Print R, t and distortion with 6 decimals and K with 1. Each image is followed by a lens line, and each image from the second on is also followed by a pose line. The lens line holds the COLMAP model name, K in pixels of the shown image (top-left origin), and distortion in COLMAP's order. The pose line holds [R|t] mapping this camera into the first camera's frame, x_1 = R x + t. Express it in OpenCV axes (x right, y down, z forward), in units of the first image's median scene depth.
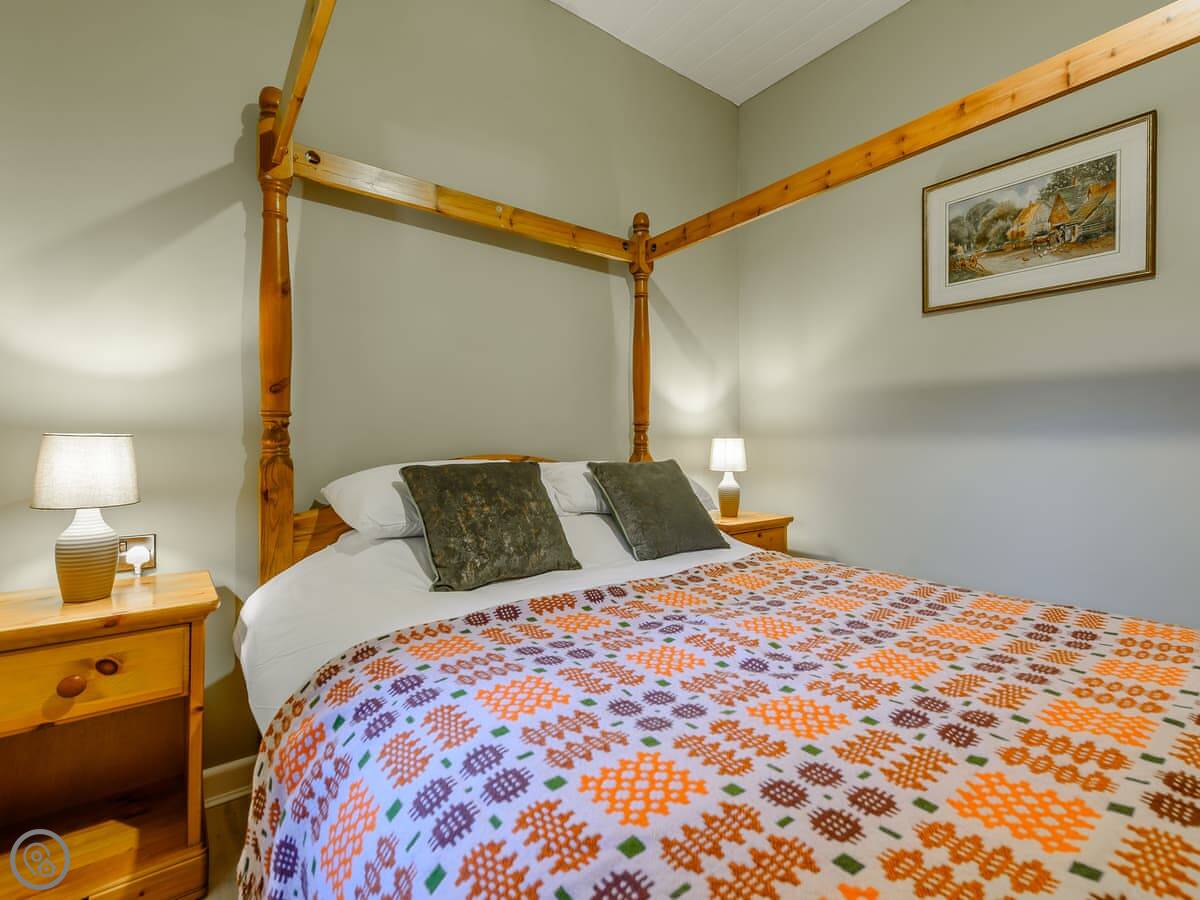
lens RADIAL K [[552.3, 0, 623.7], [0, 552.3, 433.0], [0, 0, 1]] dist [0.010959, -0.005672]
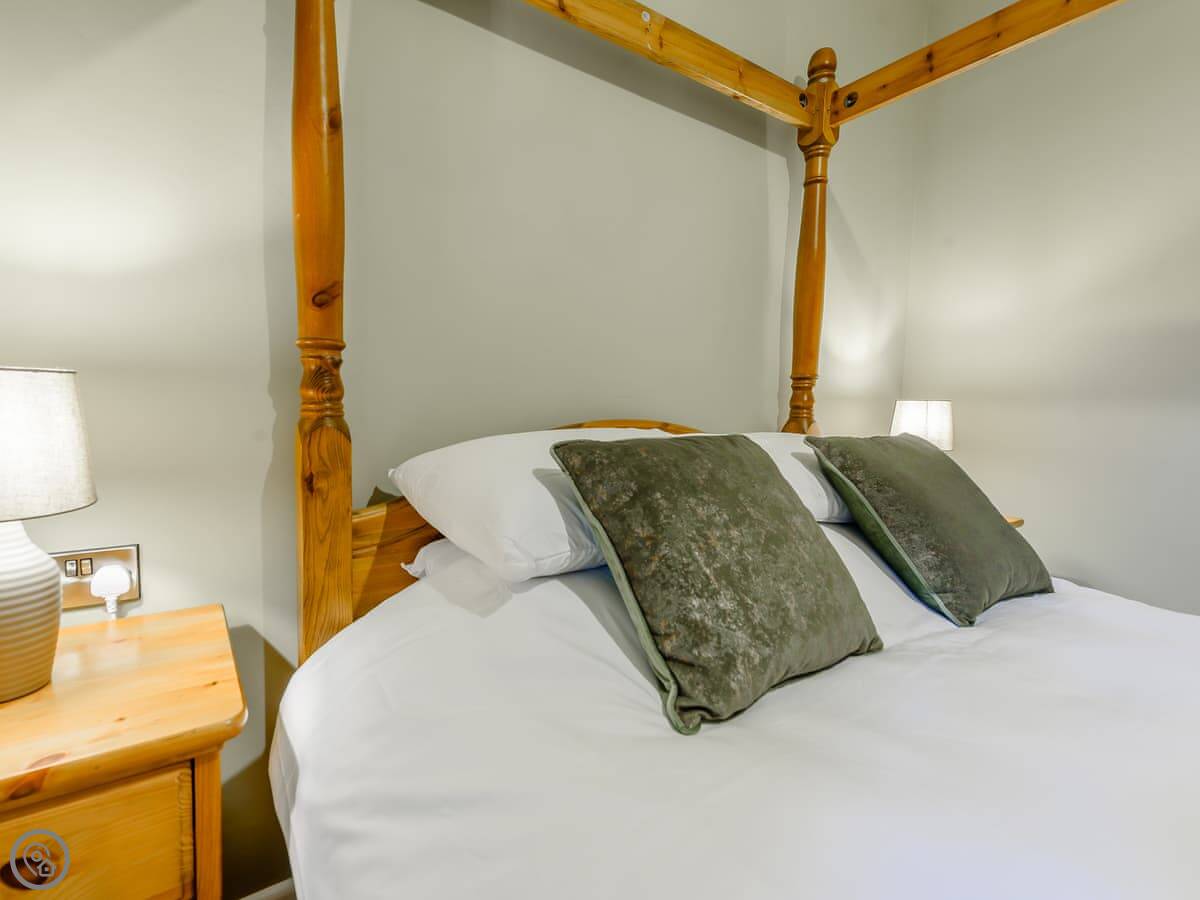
lens RADIAL K [[543.1, 0, 534.5], [0, 543.1, 435.1], [0, 0, 1]] dist [0.007408, 0.000050]
pose [[0.993211, 0.024728, -0.113664, -0.336578], [-0.016079, 0.996948, 0.076389, 0.013403], [0.115206, -0.074043, 0.990578, 0.449251]]
